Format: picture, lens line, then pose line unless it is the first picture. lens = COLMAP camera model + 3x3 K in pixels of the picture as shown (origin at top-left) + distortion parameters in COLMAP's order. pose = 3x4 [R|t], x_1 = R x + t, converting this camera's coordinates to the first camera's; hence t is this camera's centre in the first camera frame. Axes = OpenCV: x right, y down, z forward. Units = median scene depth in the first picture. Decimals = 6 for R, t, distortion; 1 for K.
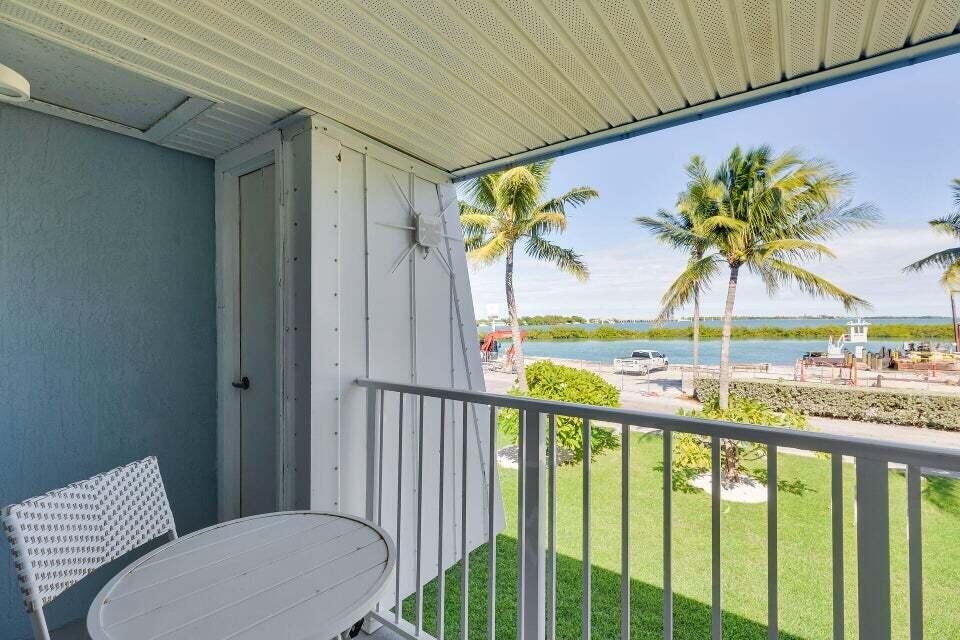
lens RADIAL K [[437.3, 0, 480.8], [0, 437.3, 320.0], [0, 0, 1]] dist [-0.001246, 0.000562]
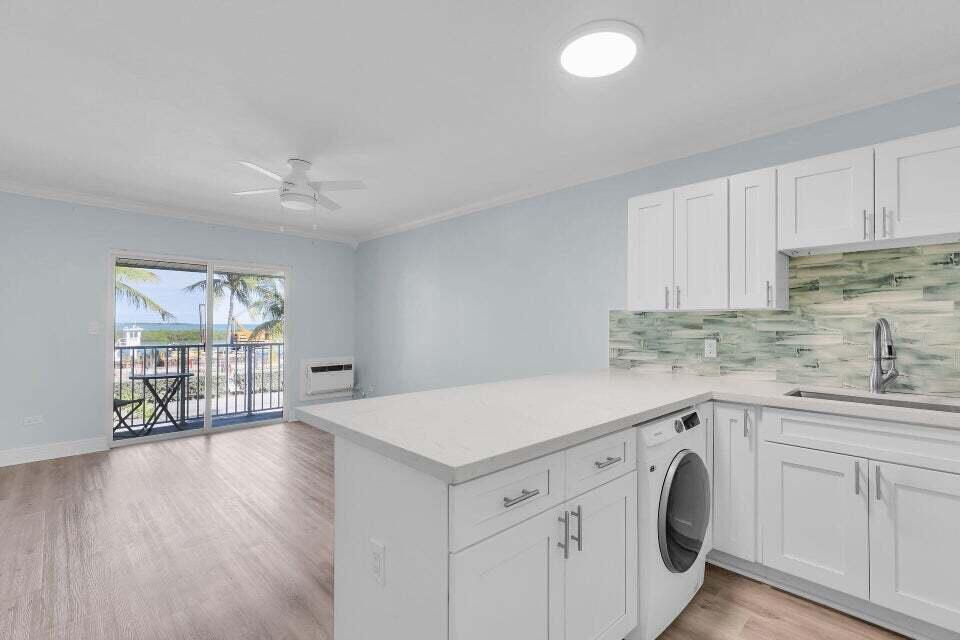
lens RADIAL K [[437.3, 0, 480.3], [0, 437.3, 322.3], [0, 0, 1]] dist [-0.001246, 0.000562]
pose [[0.166647, 0.010667, 0.985959, -0.337101], [-0.004162, 0.999940, -0.010114, -0.003827], [-0.986008, -0.002418, 0.166682, -0.227579]]
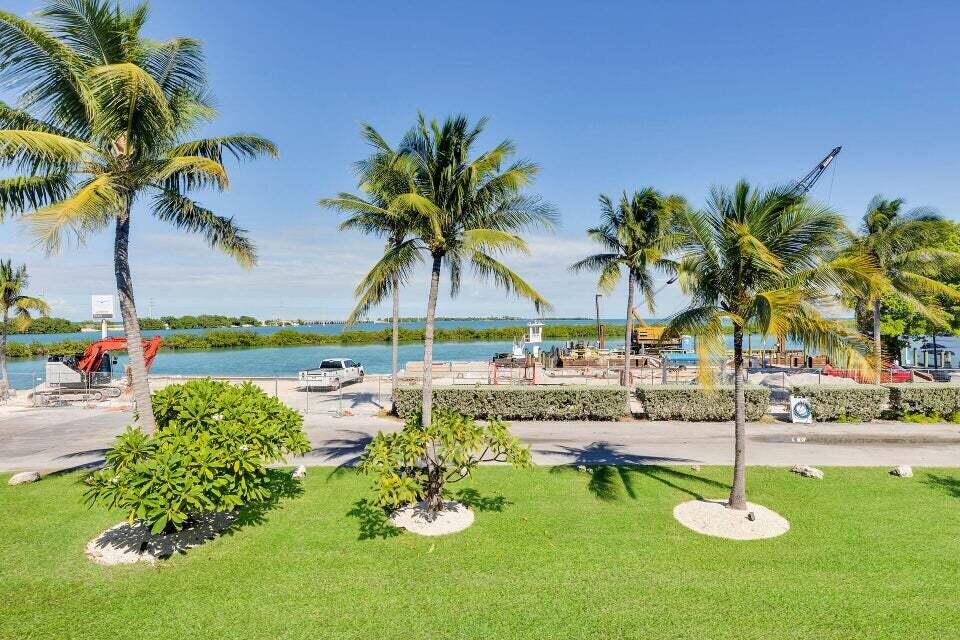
lens RADIAL K [[546.0, 0, 477.6], [0, 546.0, 322.7], [0, 0, 1]] dist [-0.024558, 0.000934]
pose [[0.818355, -0.003941, 0.574700, 0.030414], [0.003301, 0.999992, 0.002157, 0.003850], [-0.574704, 0.000132, 0.818362, 0.072545]]
